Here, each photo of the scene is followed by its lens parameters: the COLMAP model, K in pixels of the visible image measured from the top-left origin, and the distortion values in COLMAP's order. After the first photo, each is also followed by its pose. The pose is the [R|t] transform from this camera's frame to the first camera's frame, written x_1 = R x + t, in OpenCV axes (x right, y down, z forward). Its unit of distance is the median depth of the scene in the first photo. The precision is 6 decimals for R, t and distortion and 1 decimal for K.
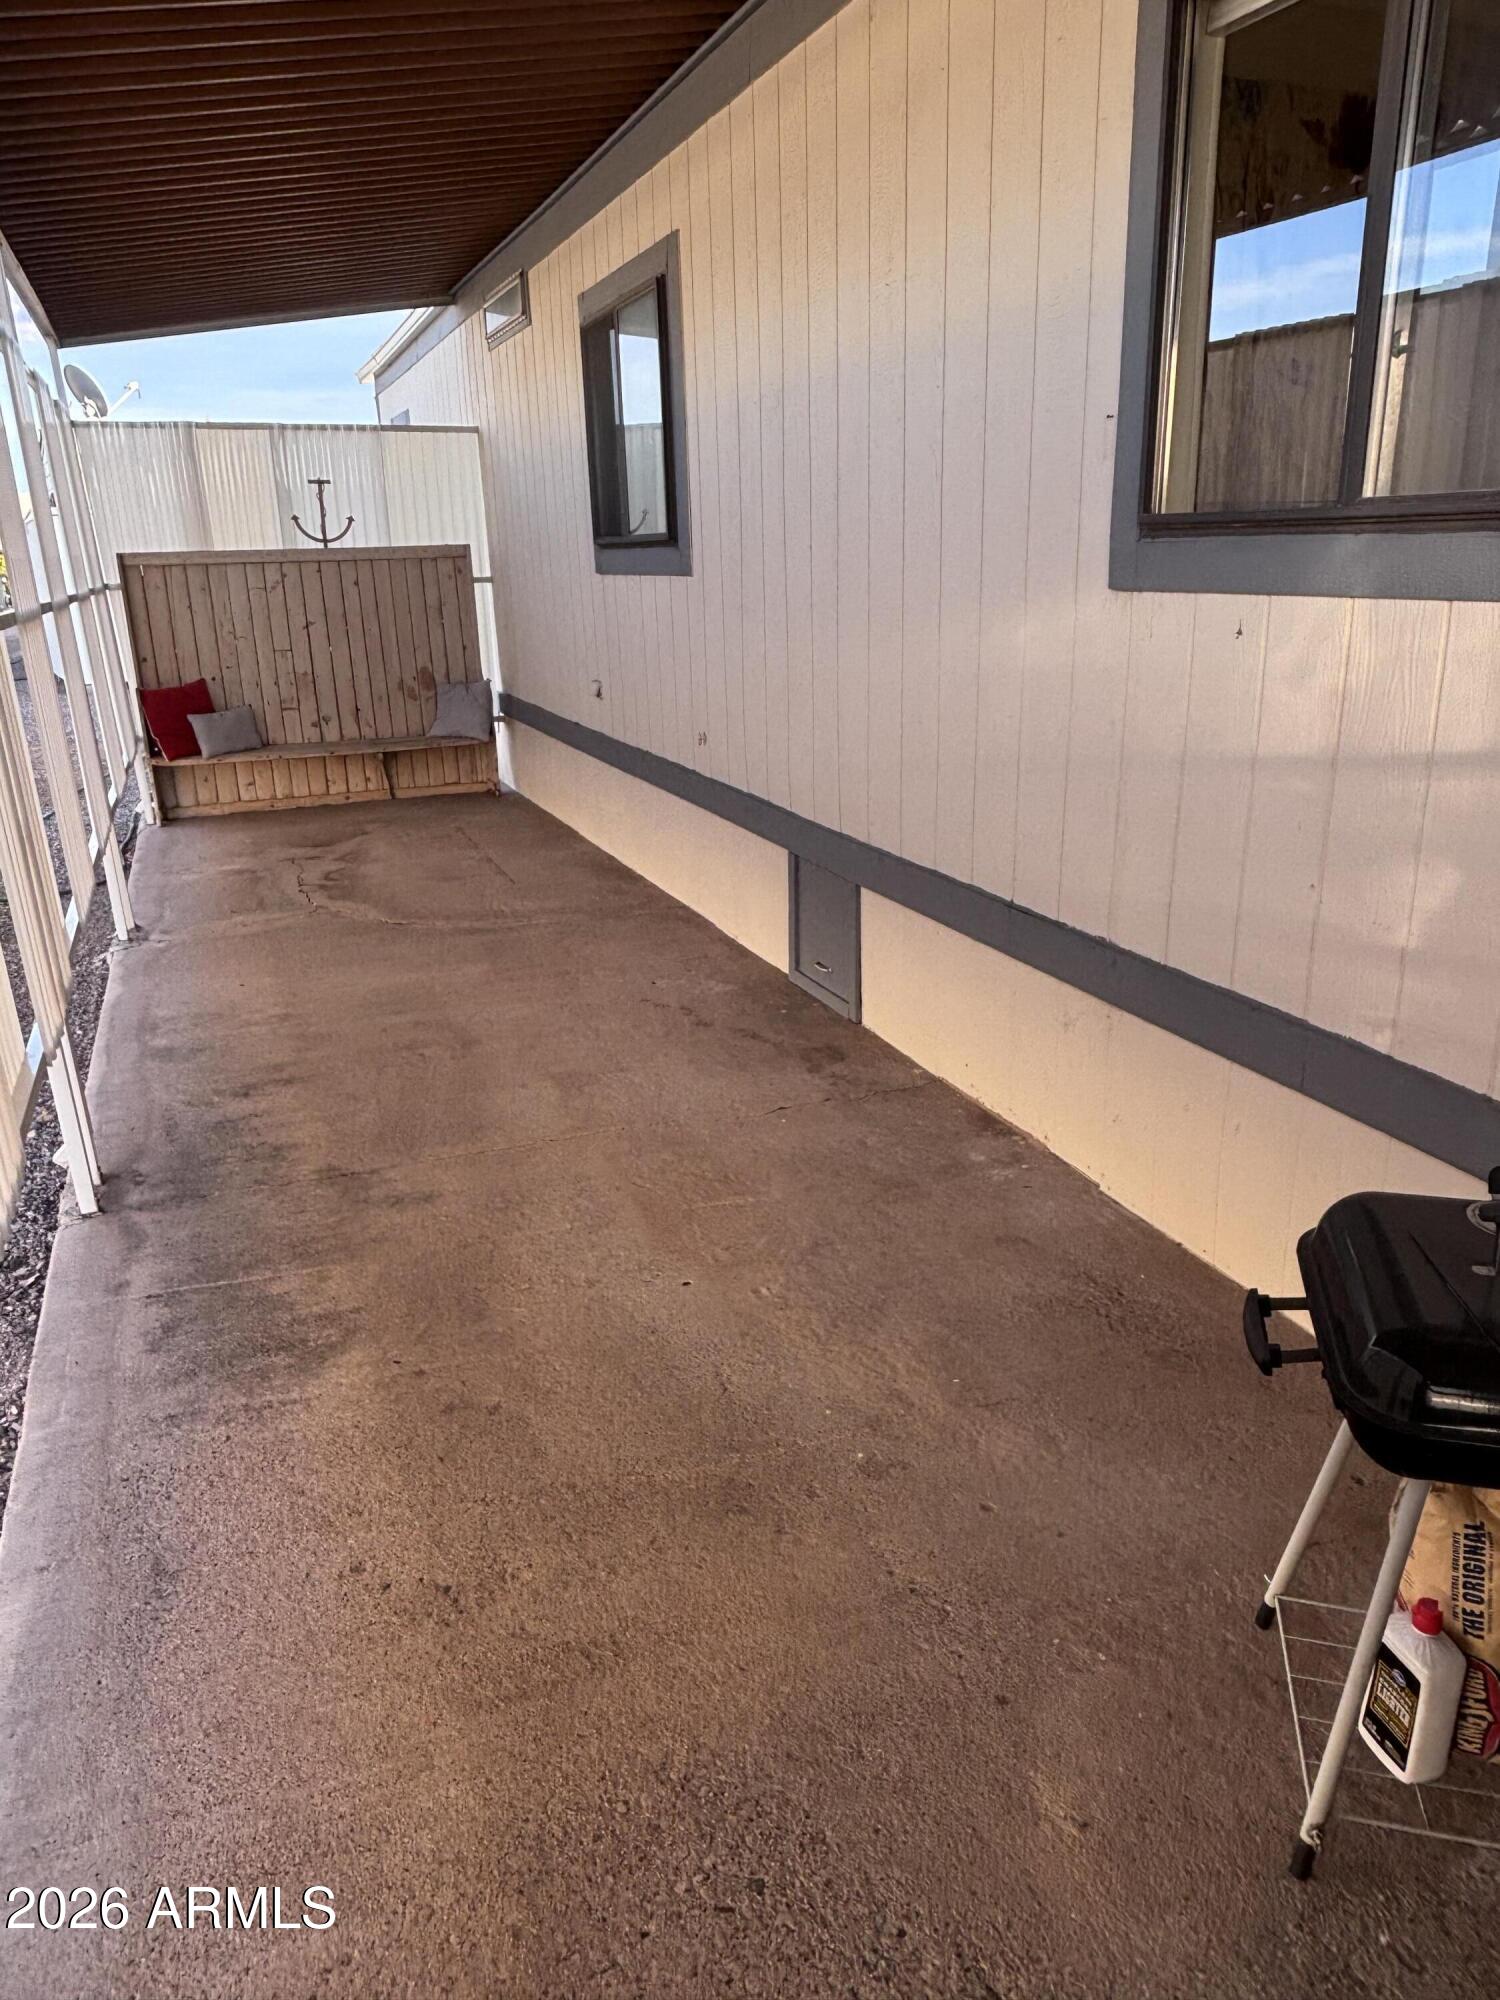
lens RADIAL K [[1320.5, 0, 750.0], [0, 1320.5, 1000.0], [0, 0, 1]] dist [0.082481, -0.159847]
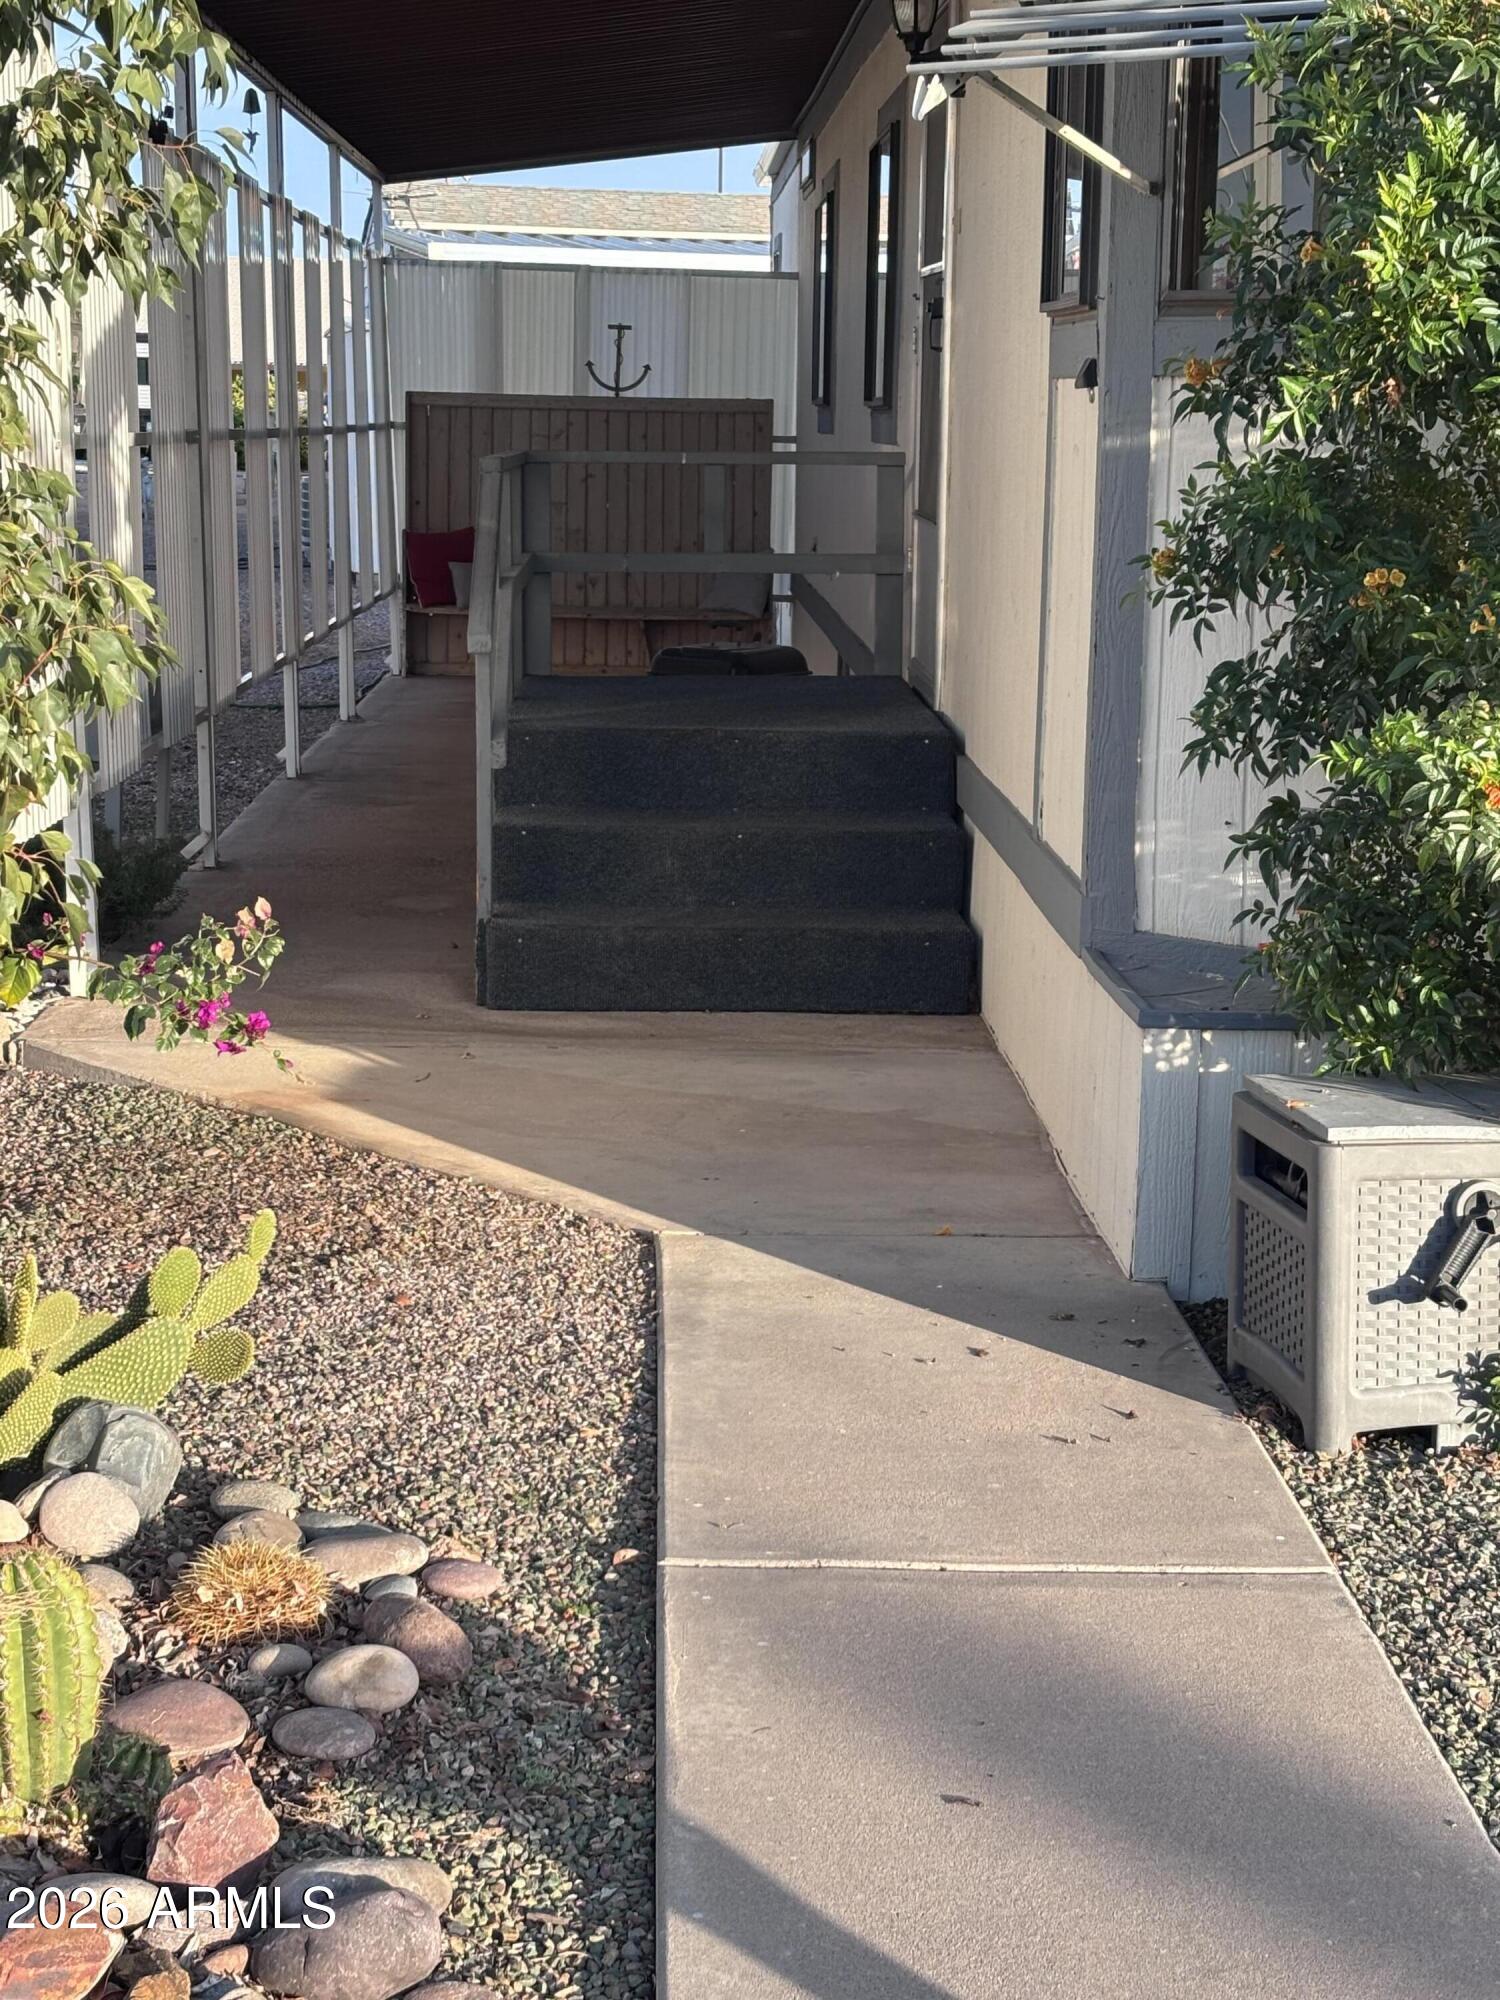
lens RADIAL K [[3344.0, 0, 750.0], [0, 3344.0, 1000.0], [0, 0, 1]] dist [0.300506, -1.419042]
pose [[0.935532, 0.102357, -0.338086, 0.602333], [-0.153433, 0.979845, -0.127919, 0.354996], [0.318178, 0.171545, 0.932381, -1.076161]]
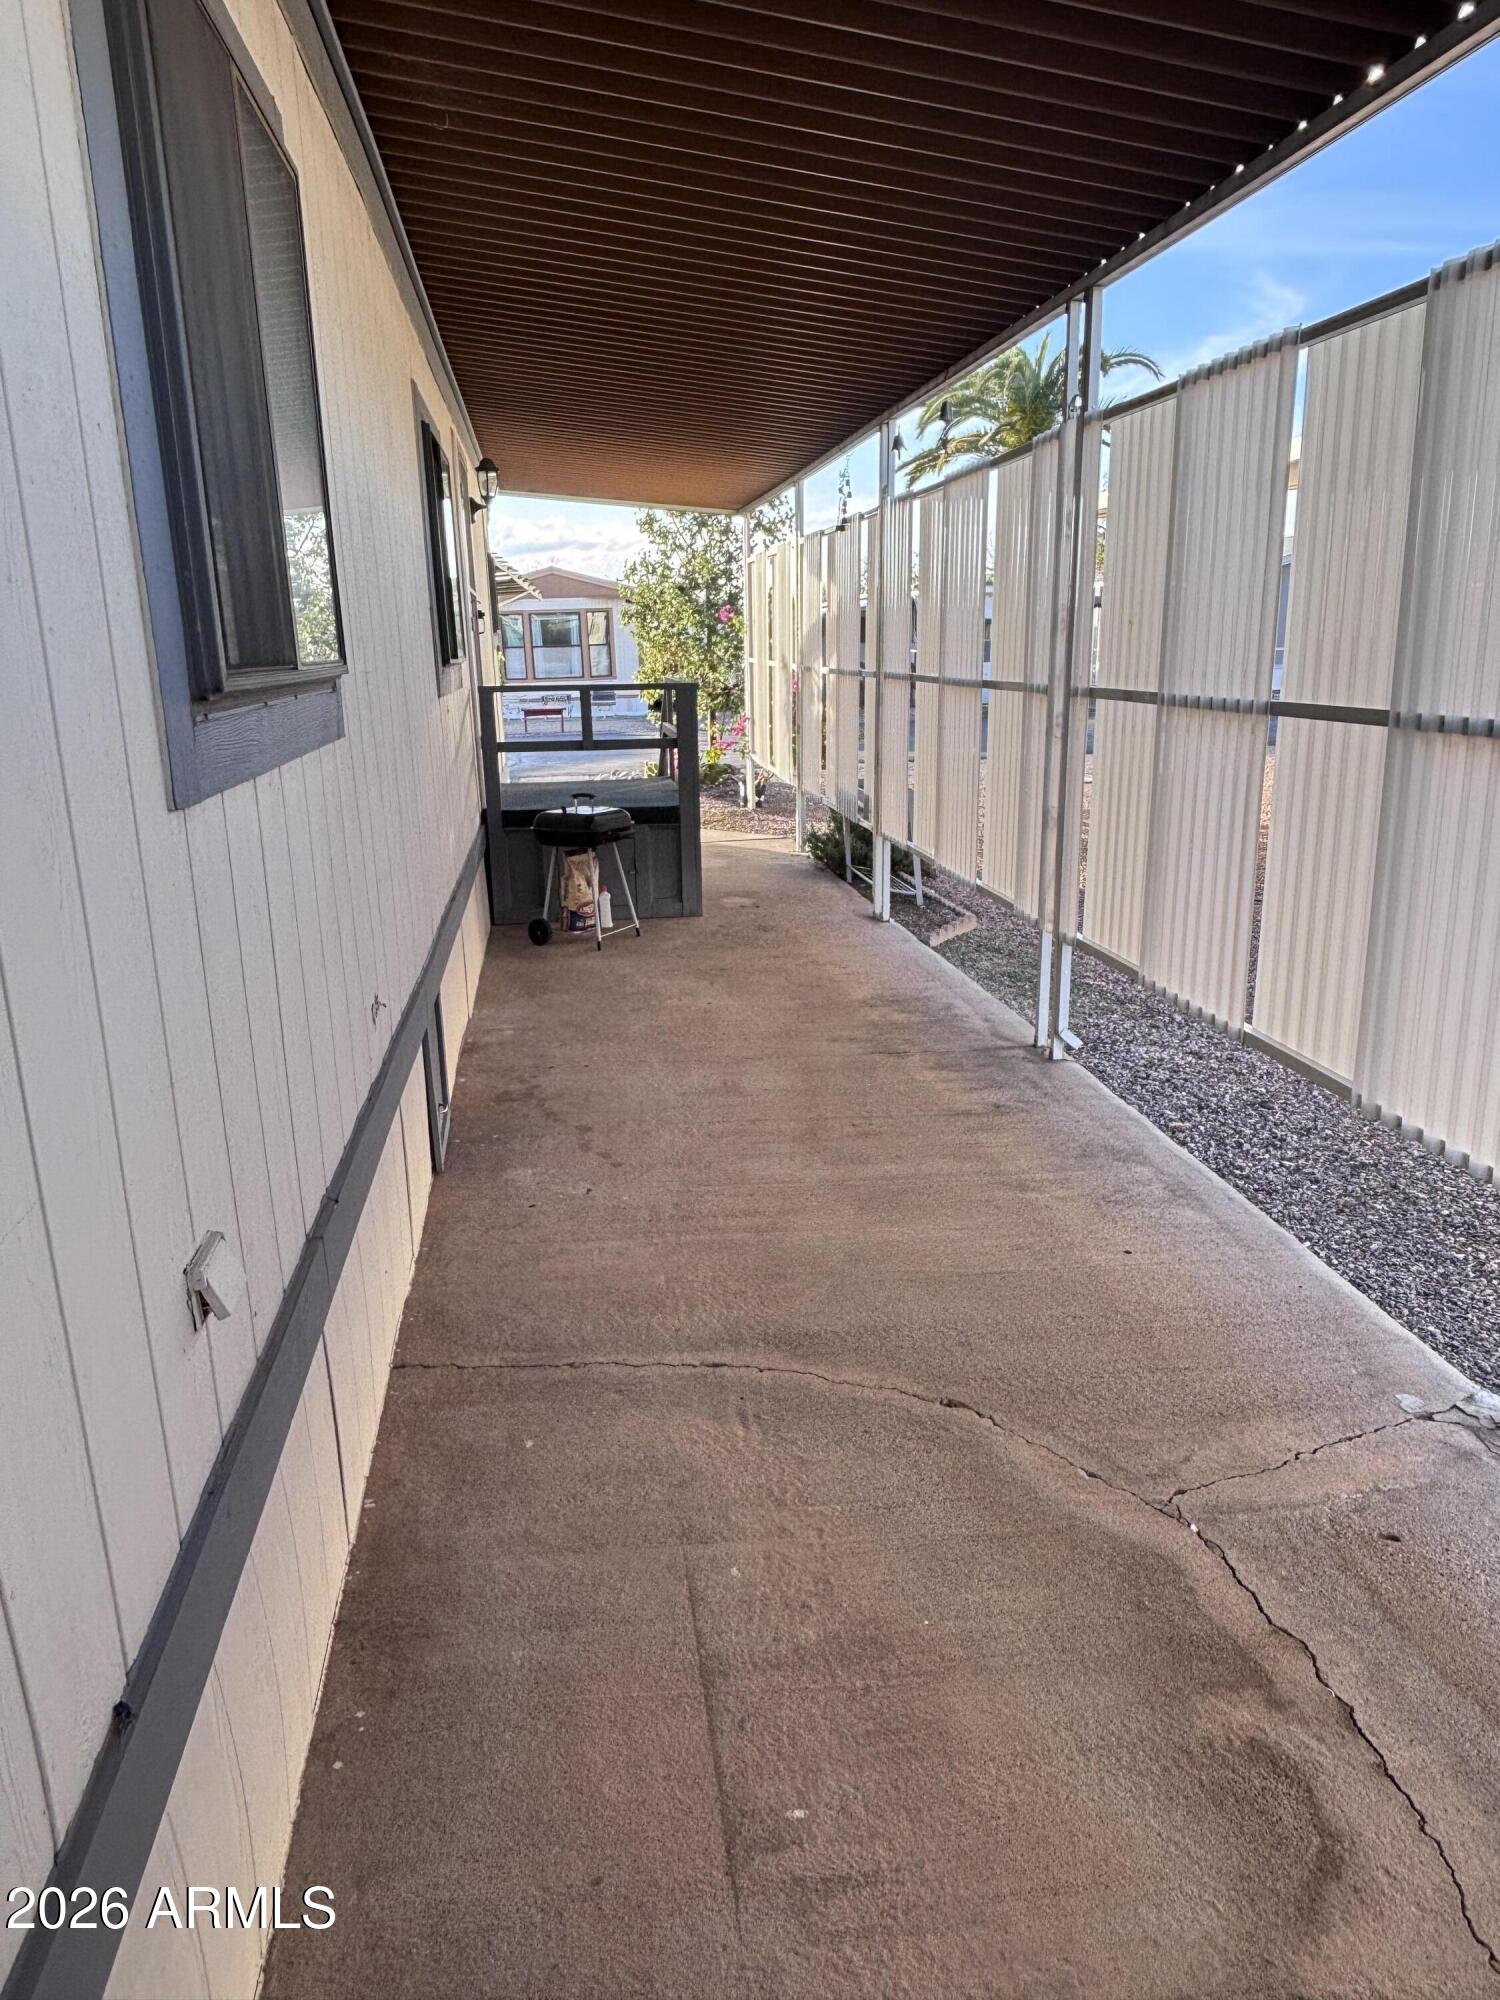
lens RADIAL K [[1320.5, 0, 750.0], [0, 1320.5, 1000.0], [0, 0, 1]] dist [0.082481, -0.159847]
pose [[-0.969433, -0.010573, 0.245129, -0.226855], [0.127760, 0.831189, 0.541111, -0.332578], [-0.209470, 0.555889, -0.804431, 0.967597]]
